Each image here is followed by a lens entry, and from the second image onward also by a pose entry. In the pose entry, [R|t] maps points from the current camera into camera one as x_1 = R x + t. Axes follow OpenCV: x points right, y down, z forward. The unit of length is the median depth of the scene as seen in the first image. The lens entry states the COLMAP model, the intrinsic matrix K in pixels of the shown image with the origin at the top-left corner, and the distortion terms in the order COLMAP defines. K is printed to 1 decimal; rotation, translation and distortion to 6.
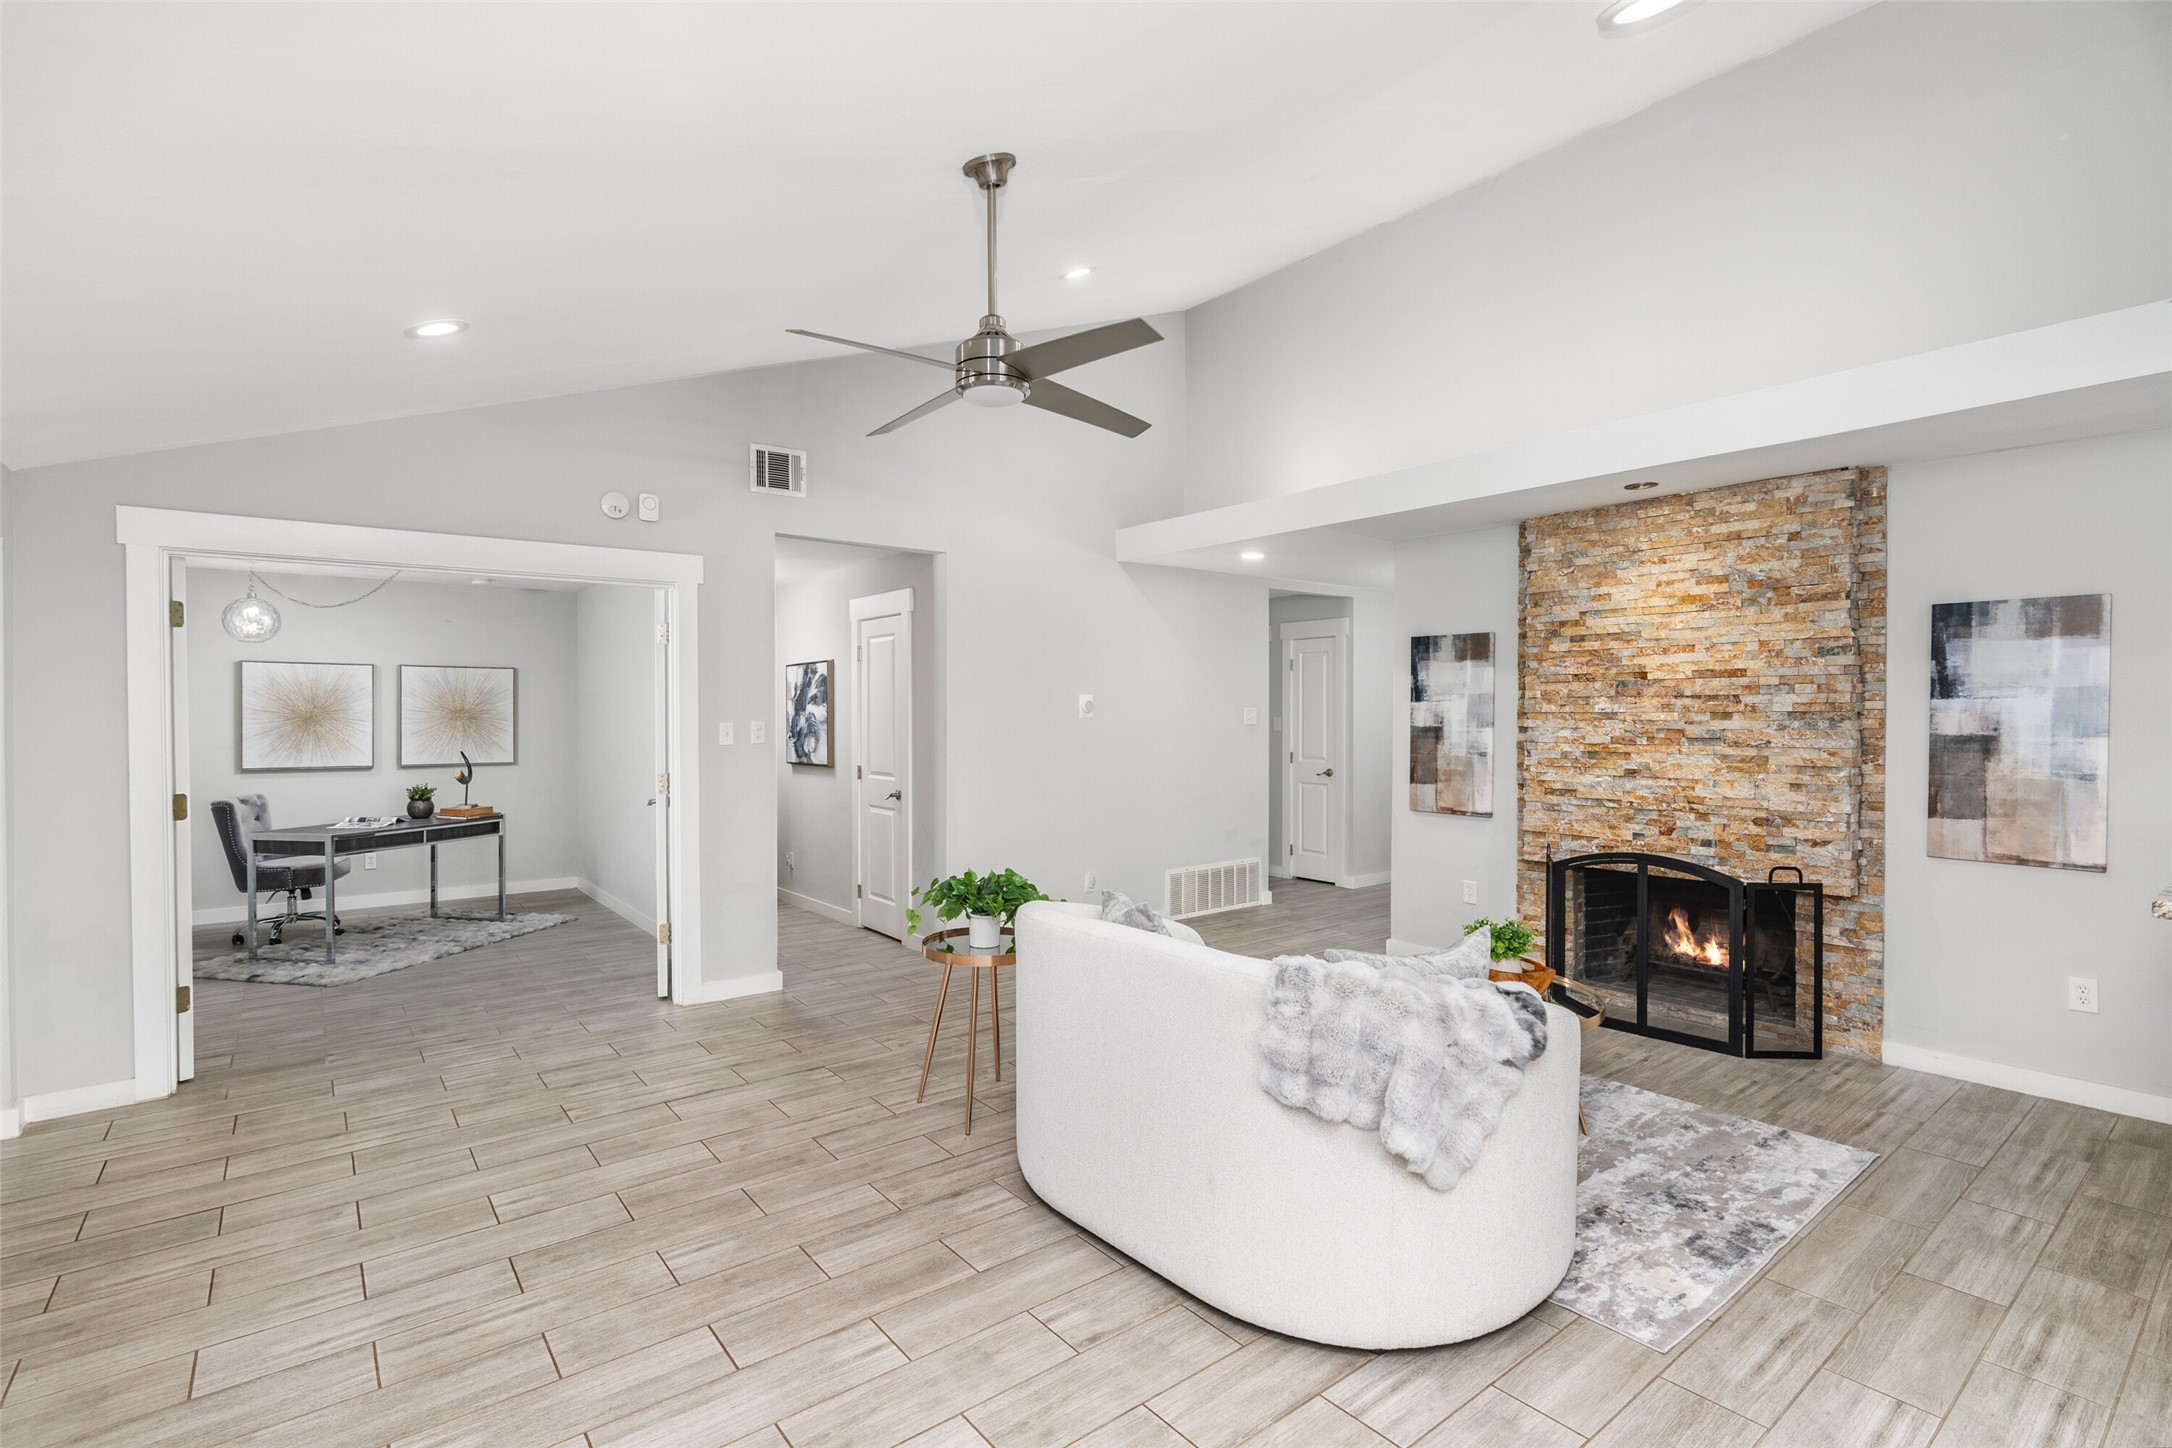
lens RADIAL K [[998.8, 0, 1052.7], [0, 998.8, 722.4], [0, 0, 1]] dist [-0.003993, 0.002014]
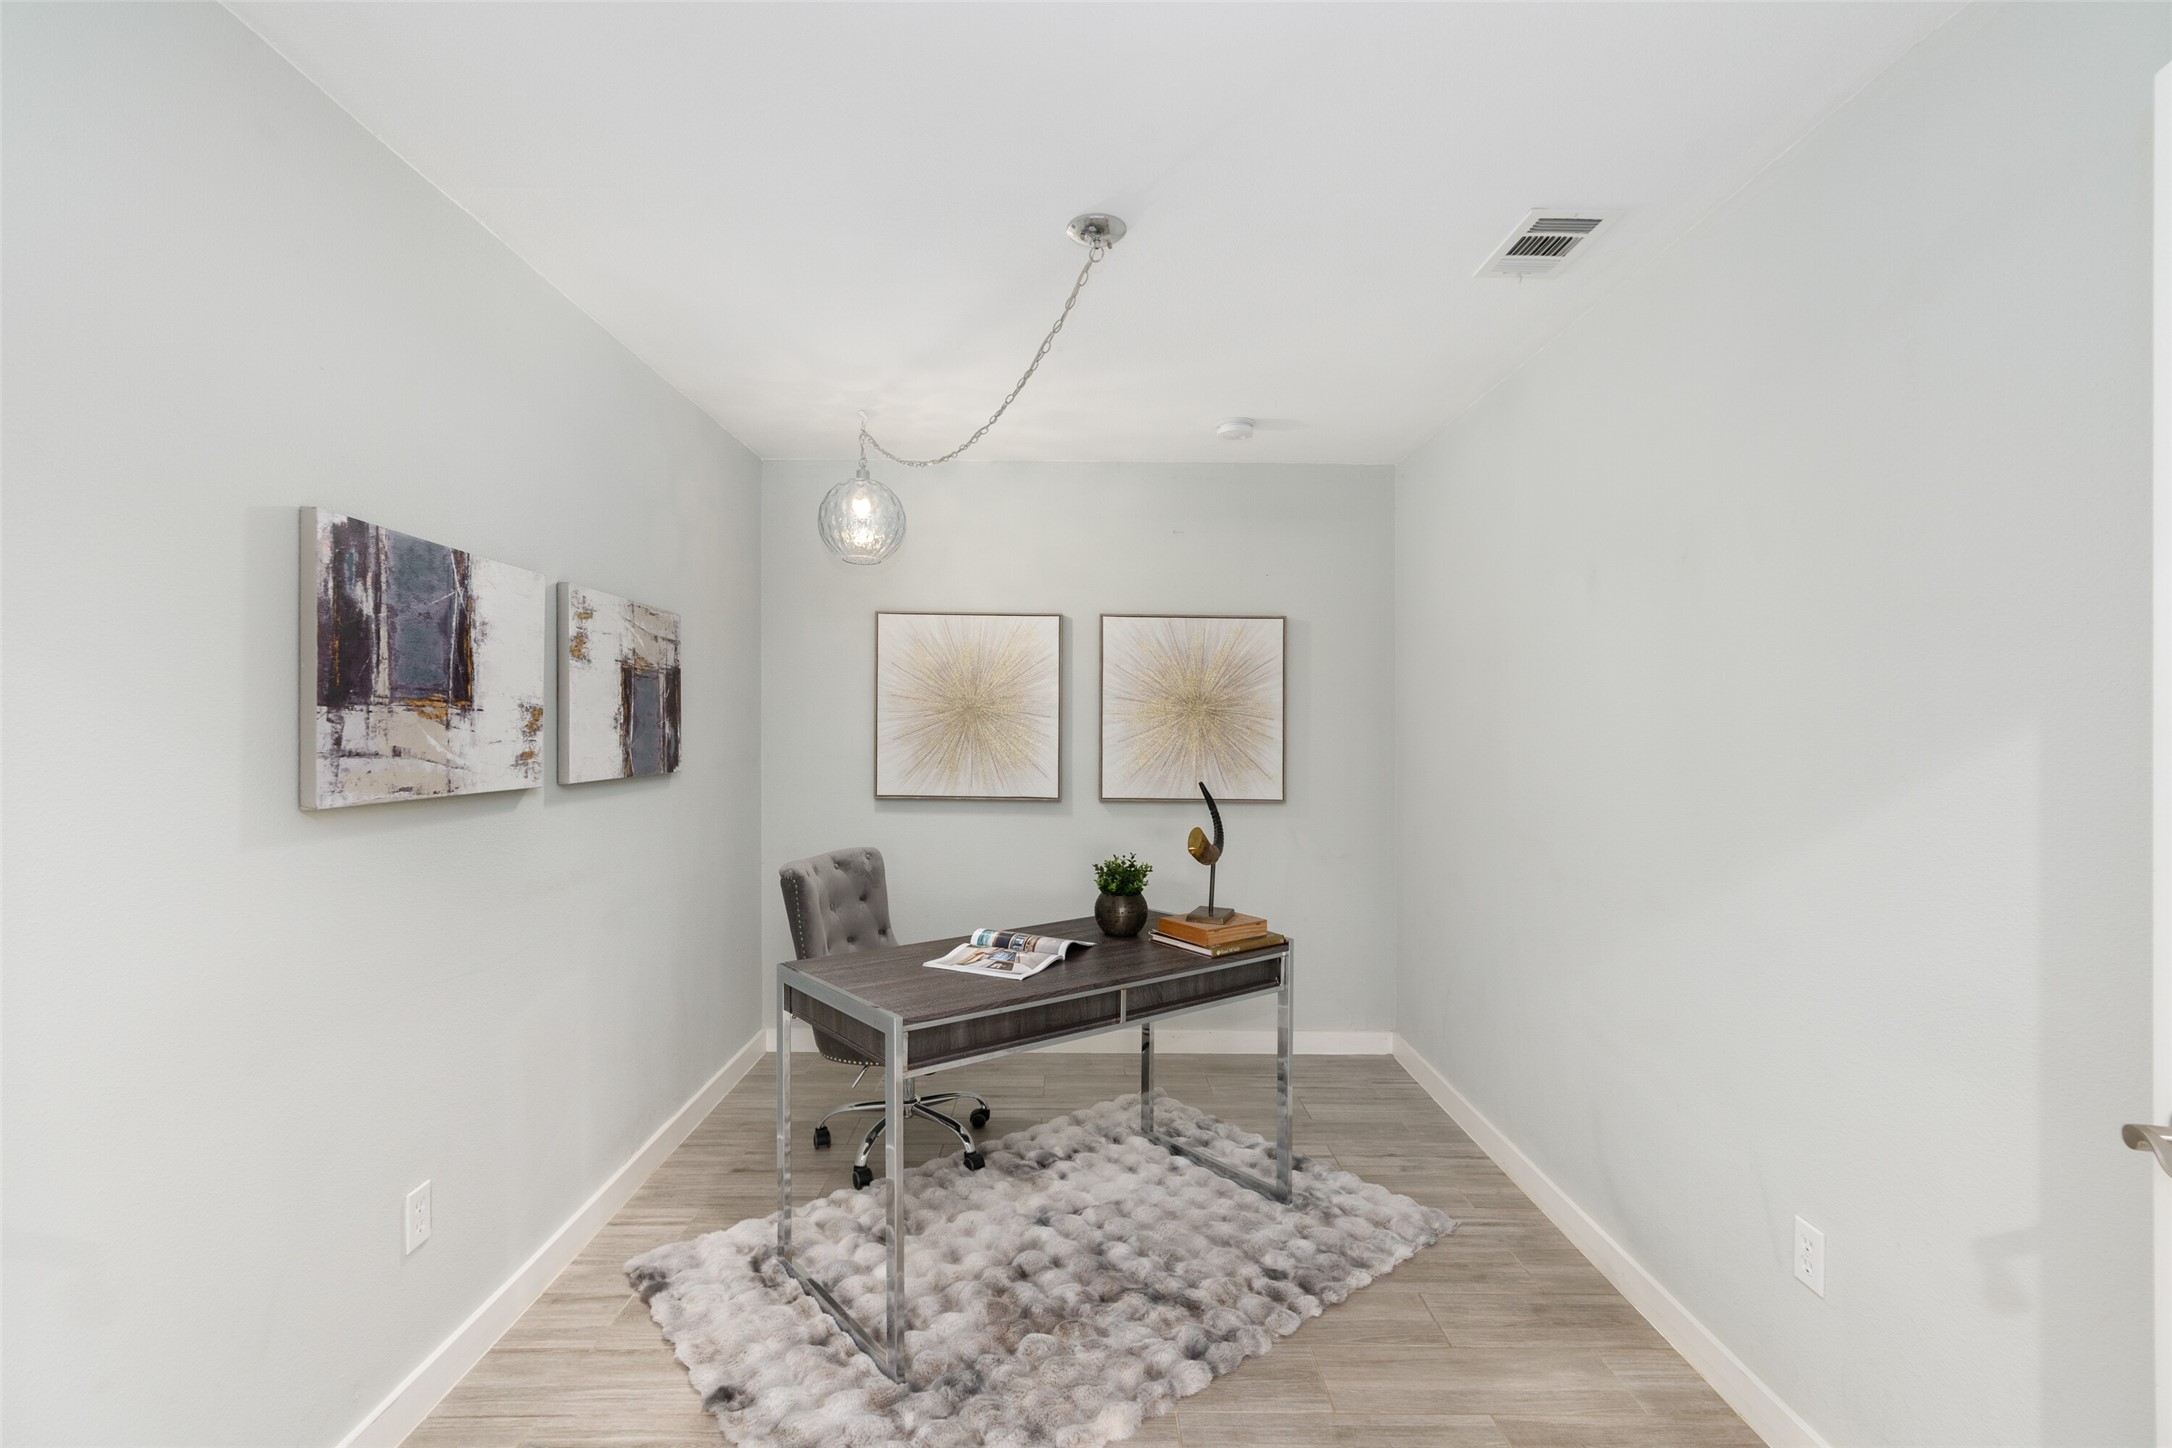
lens RADIAL K [[998.8, 0, 1081.7], [0, 998.8, 722.9], [0, 0, 1]] dist [-0.003993, 0.002014]
pose [[0.806580, 0.006353, -0.591091, -0.618682], [-0.011221, 0.999927, -0.004565, 0.007272], [0.591019, 0.010314, 0.806592, 1.010072]]
